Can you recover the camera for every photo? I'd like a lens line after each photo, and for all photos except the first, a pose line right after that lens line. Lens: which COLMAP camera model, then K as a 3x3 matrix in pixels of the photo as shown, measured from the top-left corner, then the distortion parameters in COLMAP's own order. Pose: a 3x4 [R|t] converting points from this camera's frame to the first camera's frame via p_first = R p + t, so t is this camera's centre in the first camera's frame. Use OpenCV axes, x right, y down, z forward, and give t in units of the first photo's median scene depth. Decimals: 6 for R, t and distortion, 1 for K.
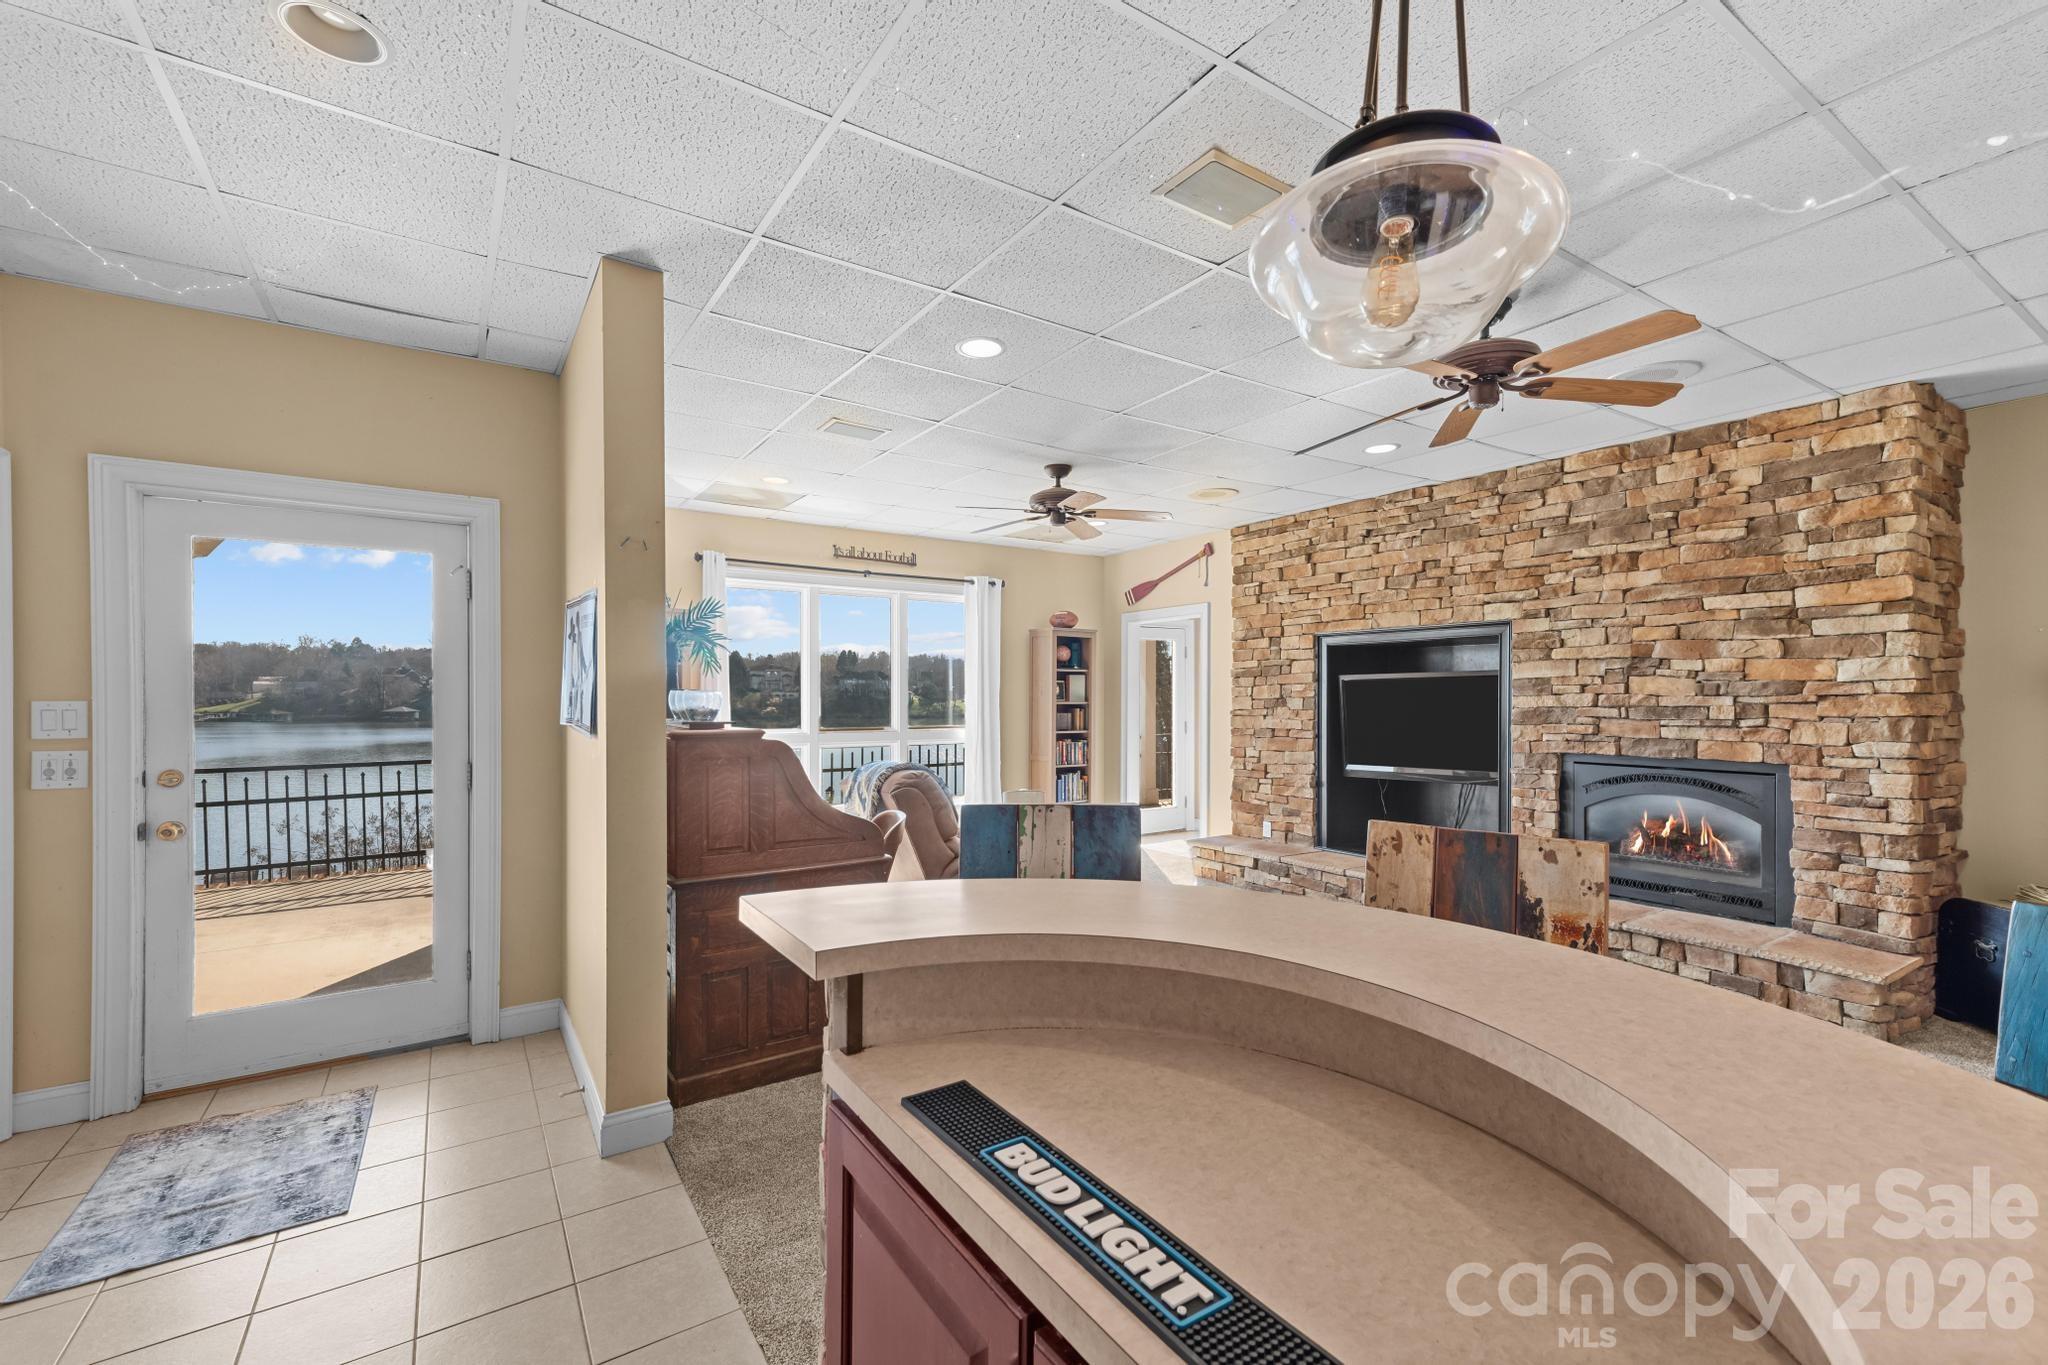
lens RADIAL K [[868.8, 0, 1023.4], [0, 868.8, 699.1], [0, 0, 1]] dist [0.023068, -0.000003]
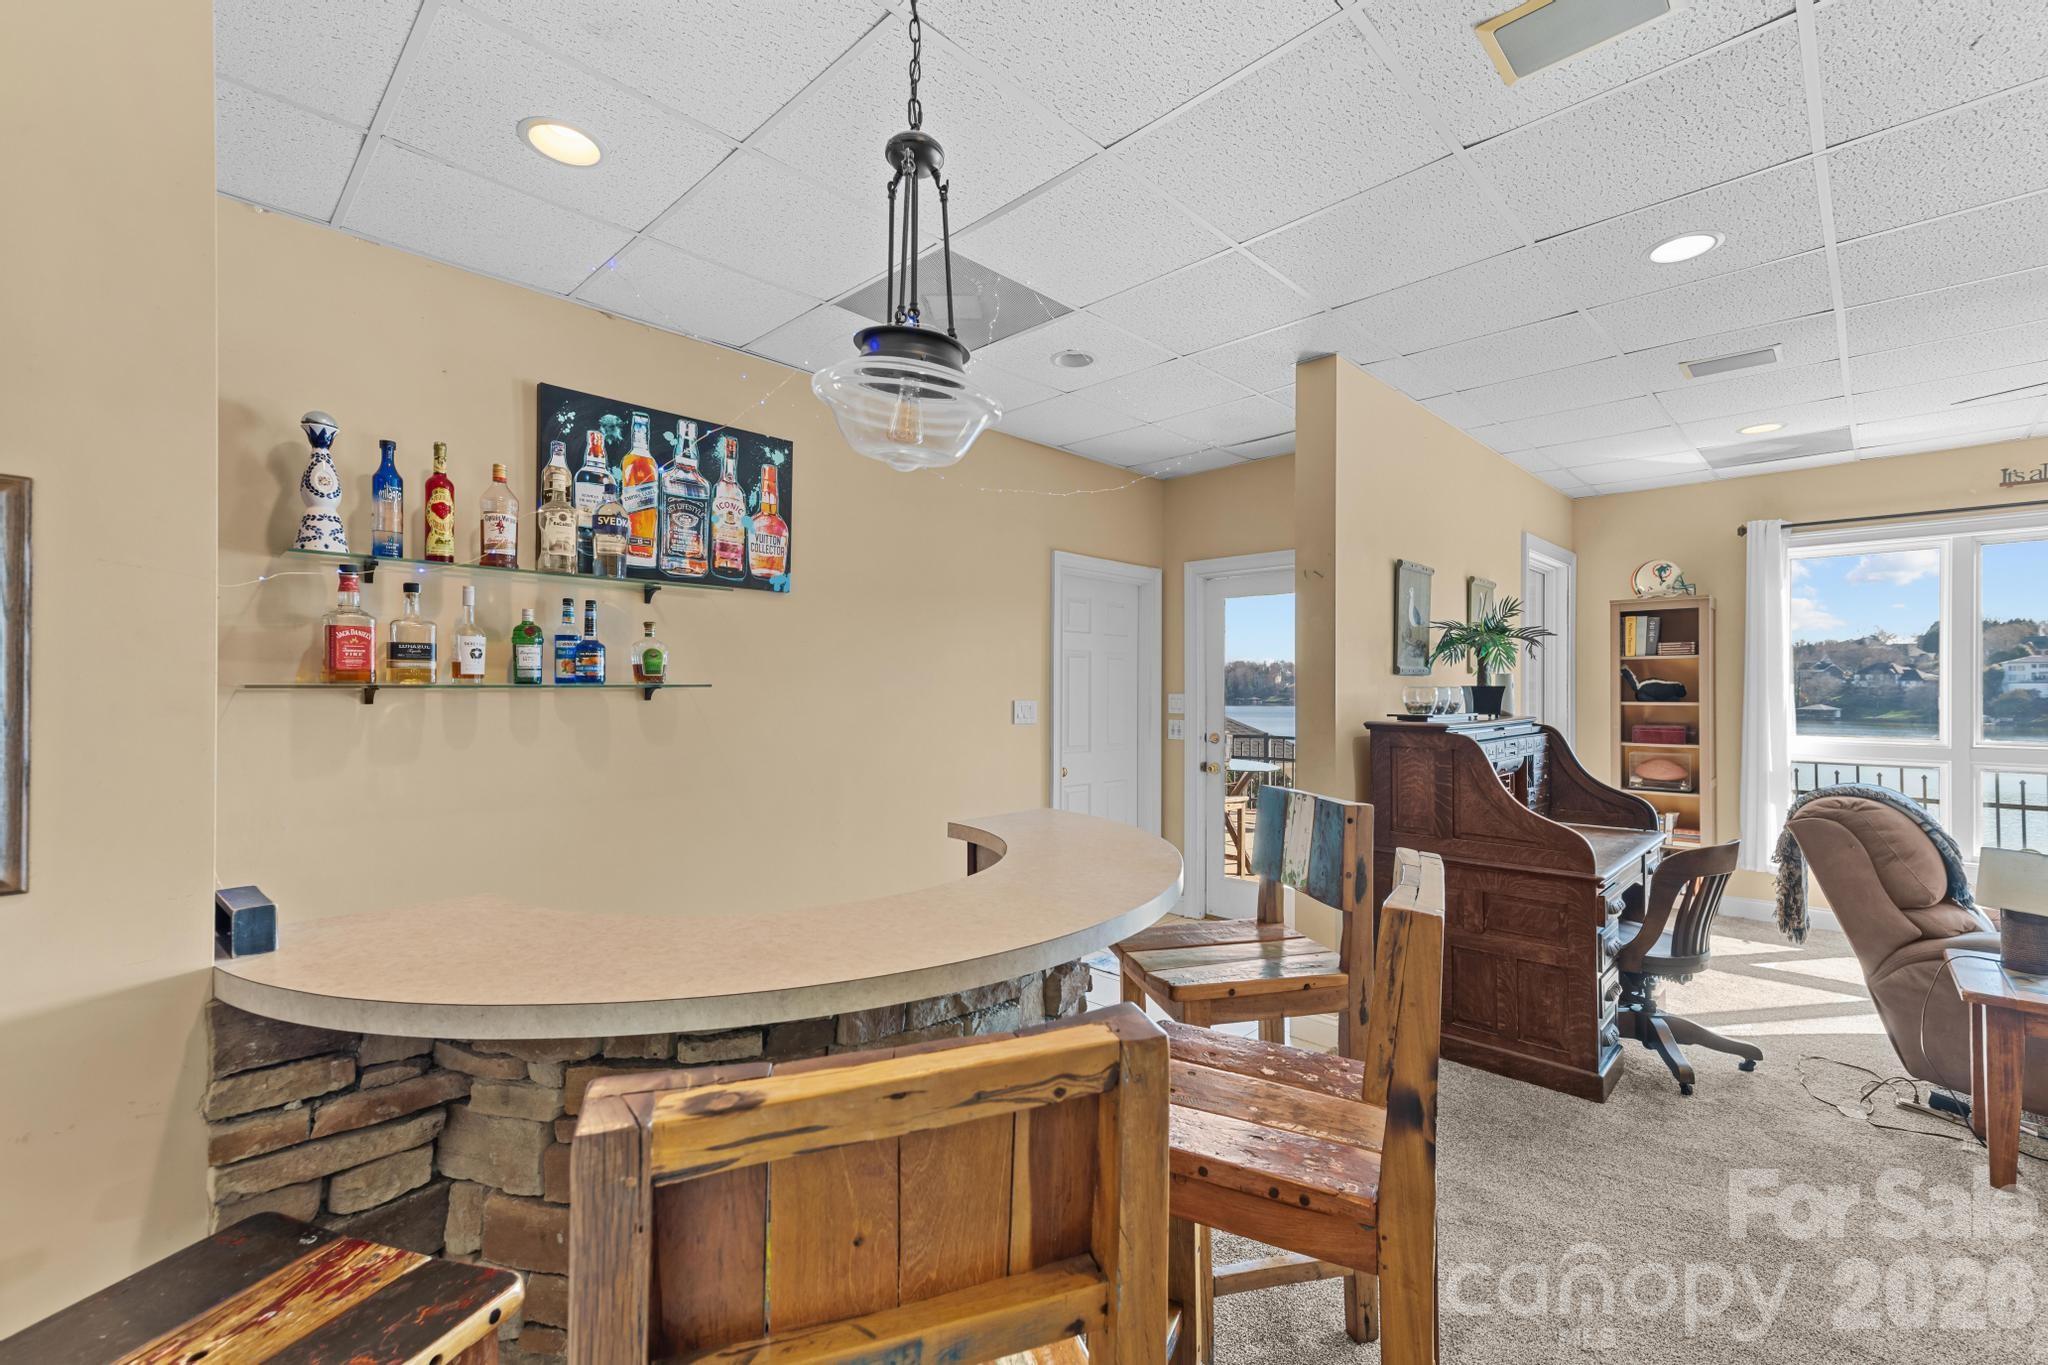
lens RADIAL K [[864.5, 0, 1047.9], [0, 864.5, 691.0], [0, 0, 1]] dist [0.019770, -0.000172]
pose [[0.222954, 0.001093, -0.974828, 0.422203], [-0.006392, 0.999980, -0.000340, -0.001073], [0.974808, 0.006307, 0.222957, 0.195553]]
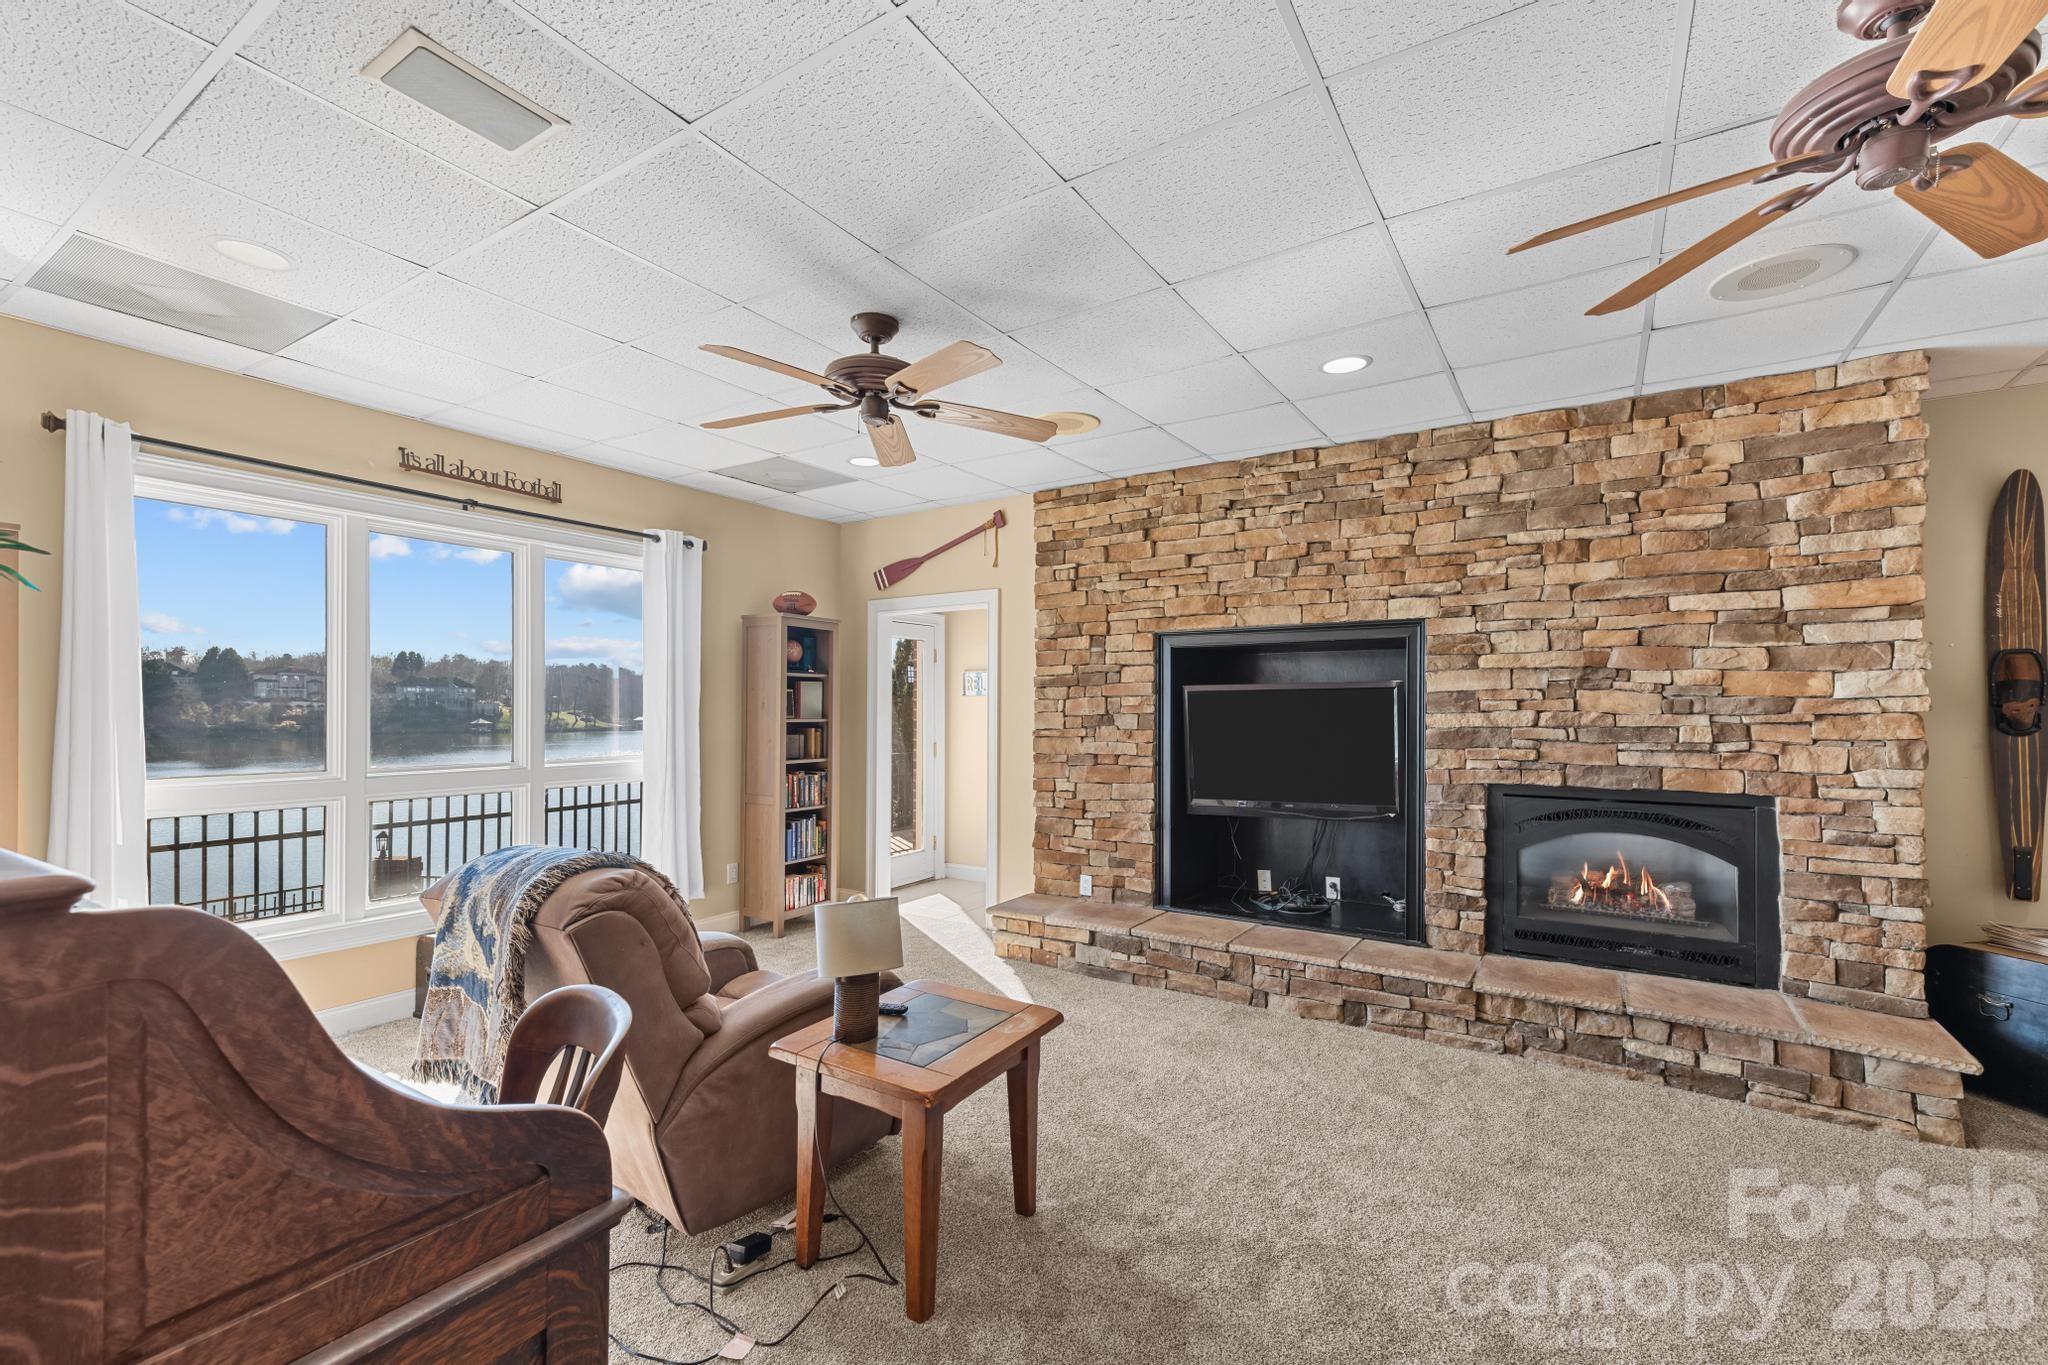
lens RADIAL K [[871.1, 0, 1034.3], [0, 871.1, 705.6], [0, 0, 1]] dist [0.020005, -0.000083]
pose [[0.913887, 0.002723, 0.405961, -0.107379], [-0.000399, 0.999983, -0.005809, -0.006481], [-0.405969, 0.005147, 0.913872, 0.451587]]
